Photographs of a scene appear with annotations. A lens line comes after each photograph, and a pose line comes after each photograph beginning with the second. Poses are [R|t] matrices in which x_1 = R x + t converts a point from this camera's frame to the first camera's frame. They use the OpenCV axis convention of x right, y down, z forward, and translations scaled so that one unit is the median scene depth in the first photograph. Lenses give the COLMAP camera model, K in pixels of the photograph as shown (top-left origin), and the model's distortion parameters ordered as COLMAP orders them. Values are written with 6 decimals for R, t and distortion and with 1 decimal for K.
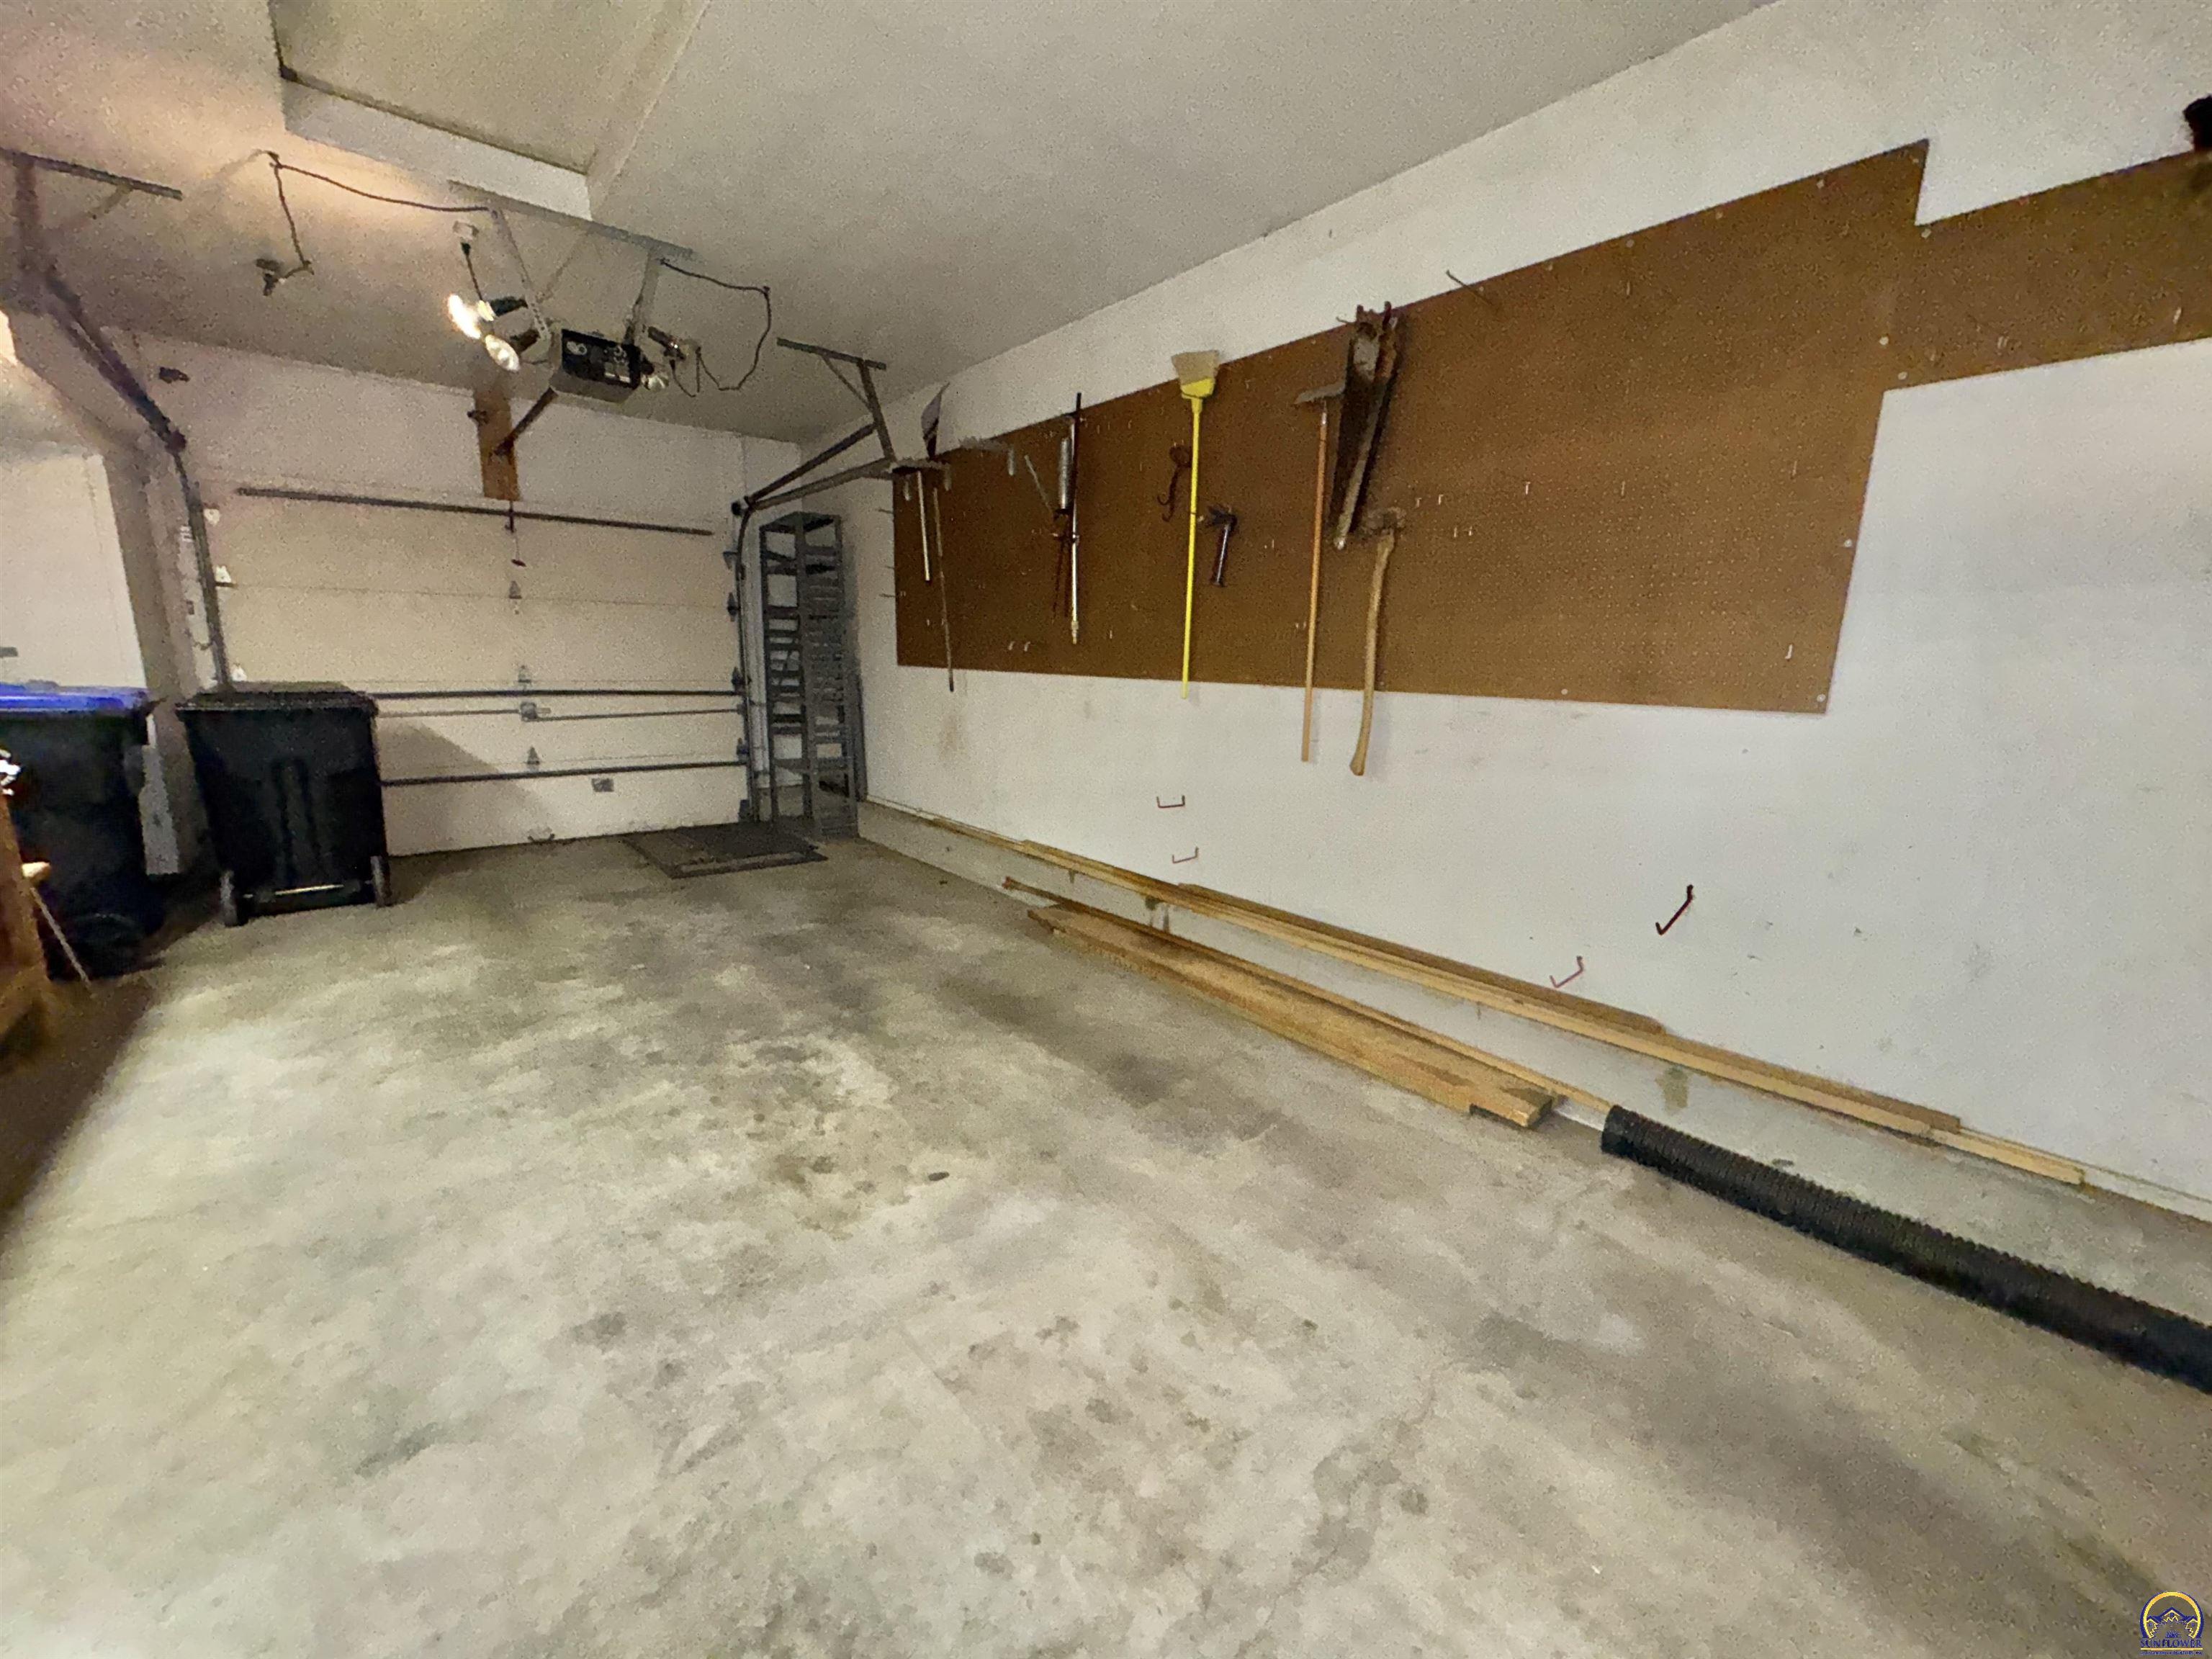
lens RADIAL K [[879.0, 0, 1105.7], [0, 879.0, 831.3], [0, 0, 1]] dist [-0.000815, -0.000479]
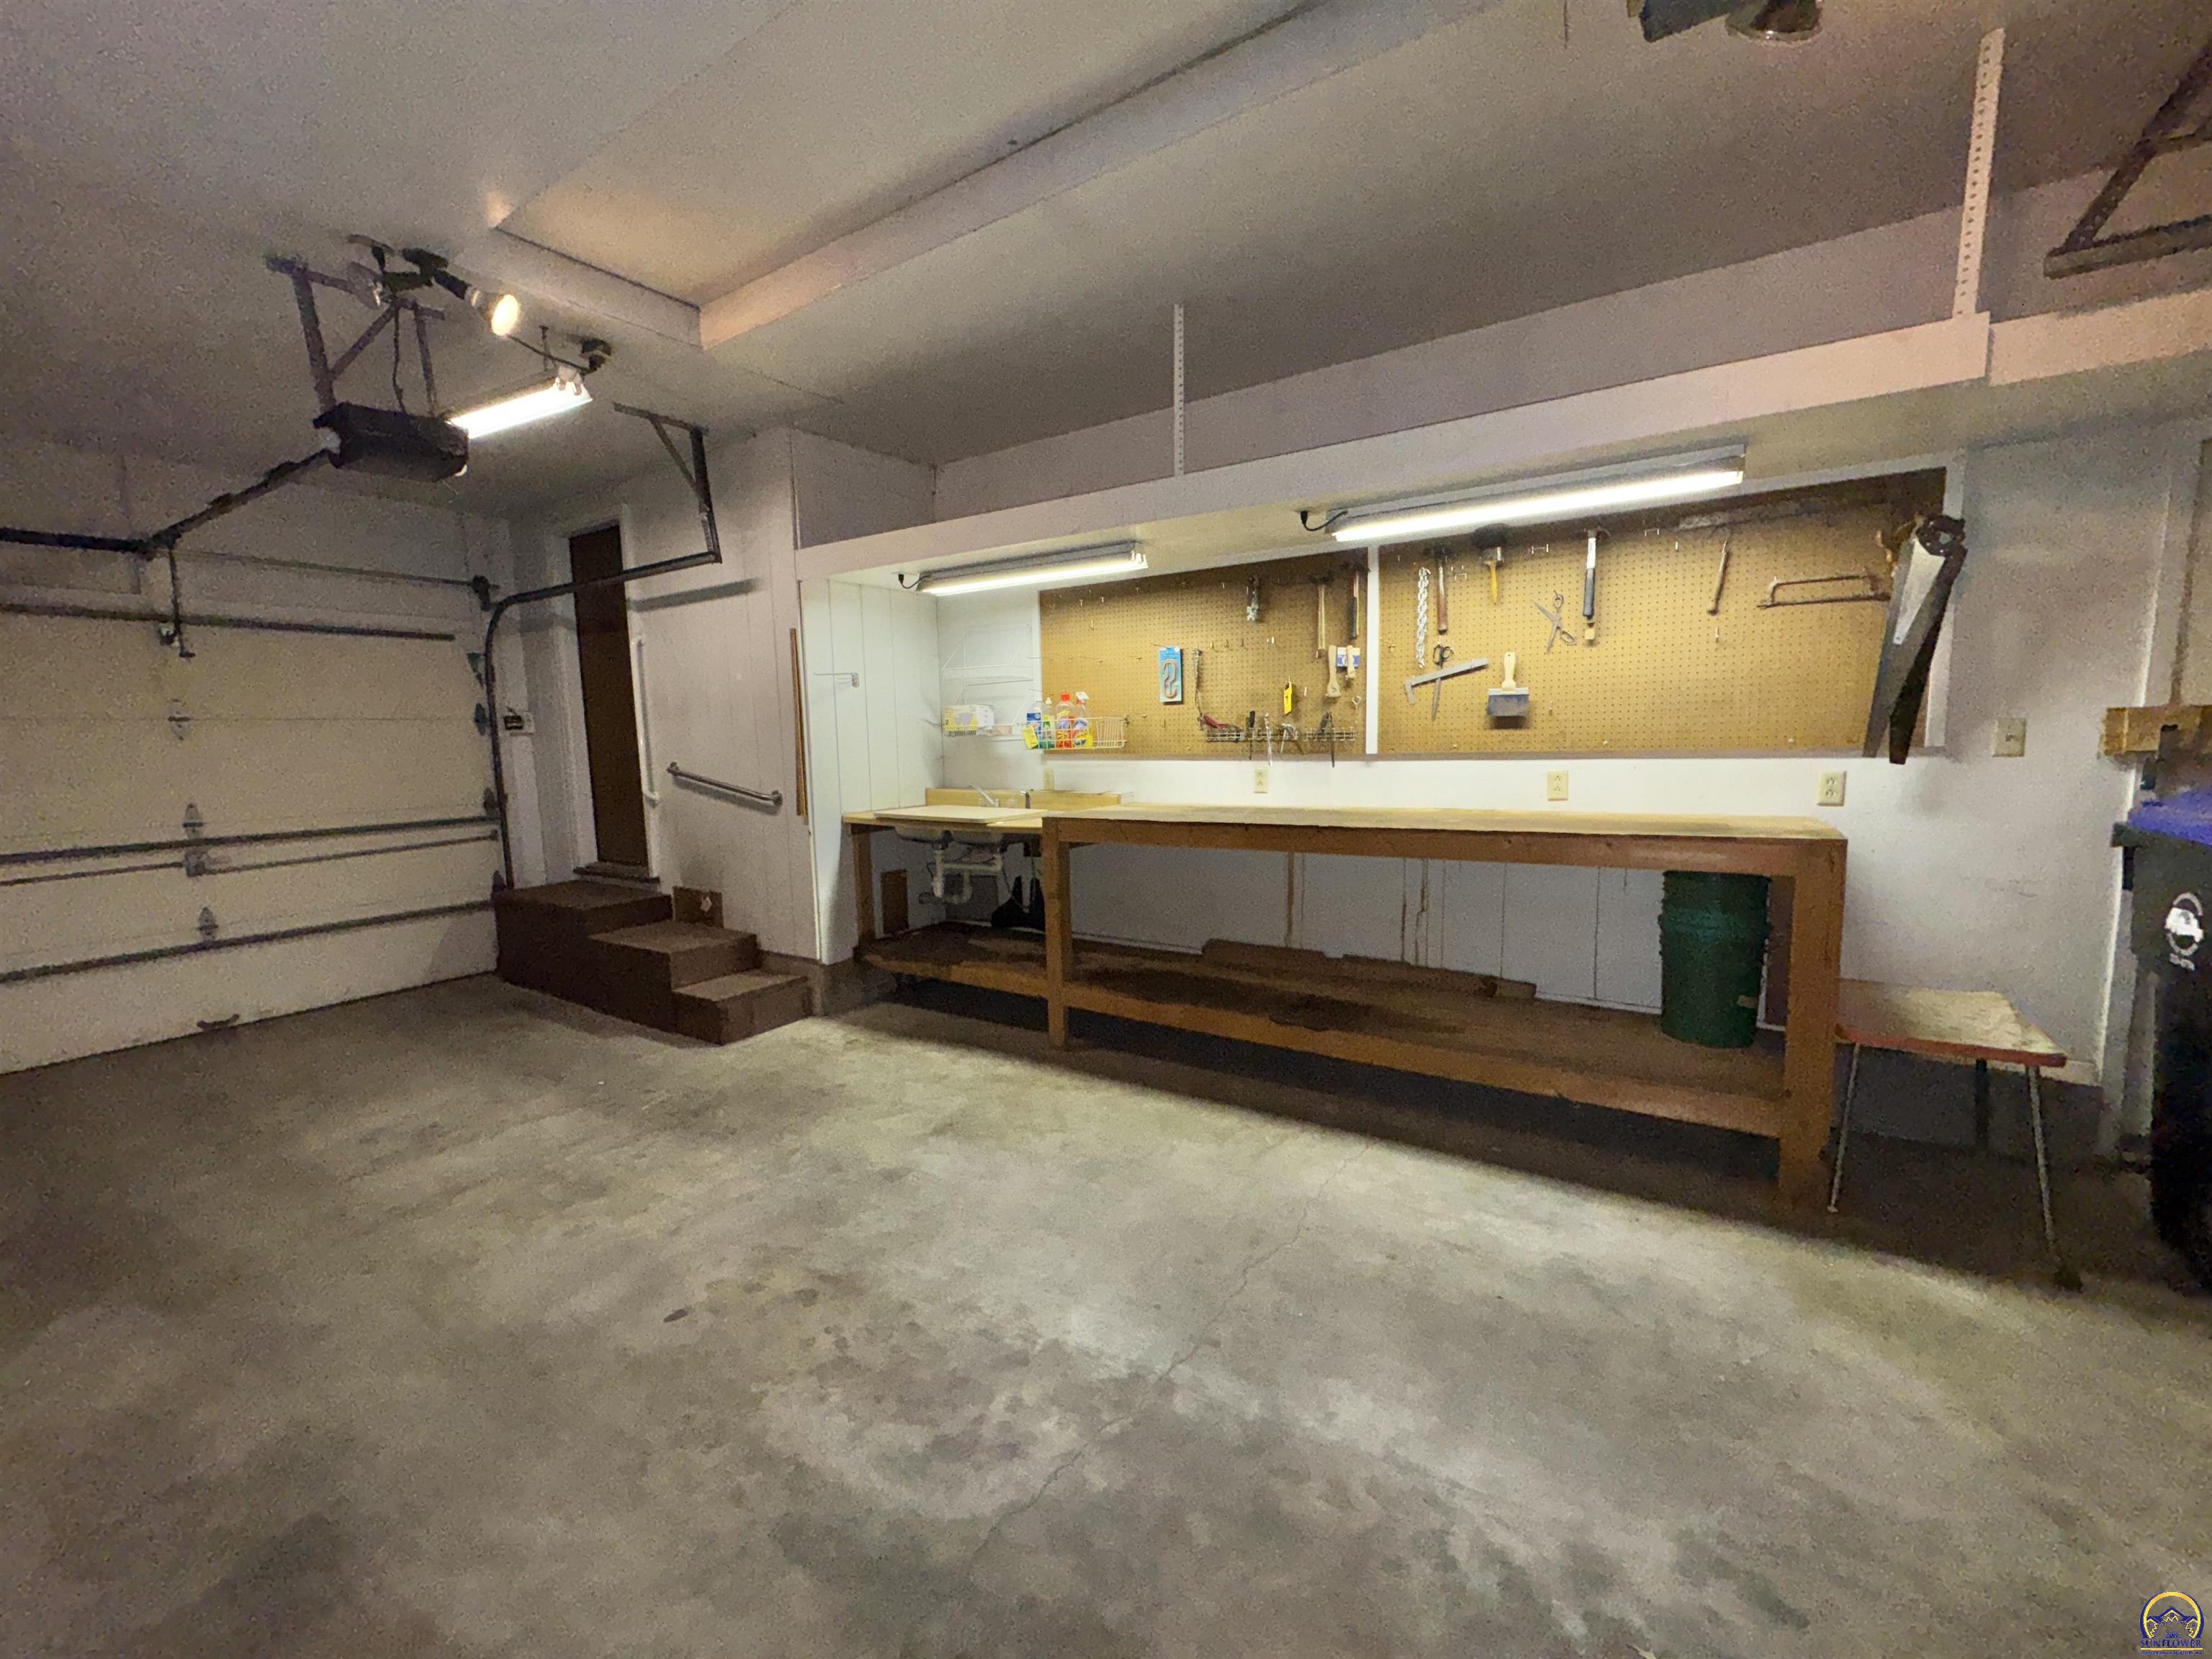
lens RADIAL K [[879.0, 0, 1107.2], [0, 879.0, 834.3], [0, 0, 1]] dist [-0.000815, -0.000479]
pose [[-0.954053, 0.043820, -0.296415, -0.365188], [-0.047390, 0.954731, 0.293671, -0.399920], [0.295866, 0.294225, -0.908788, 1.793618]]
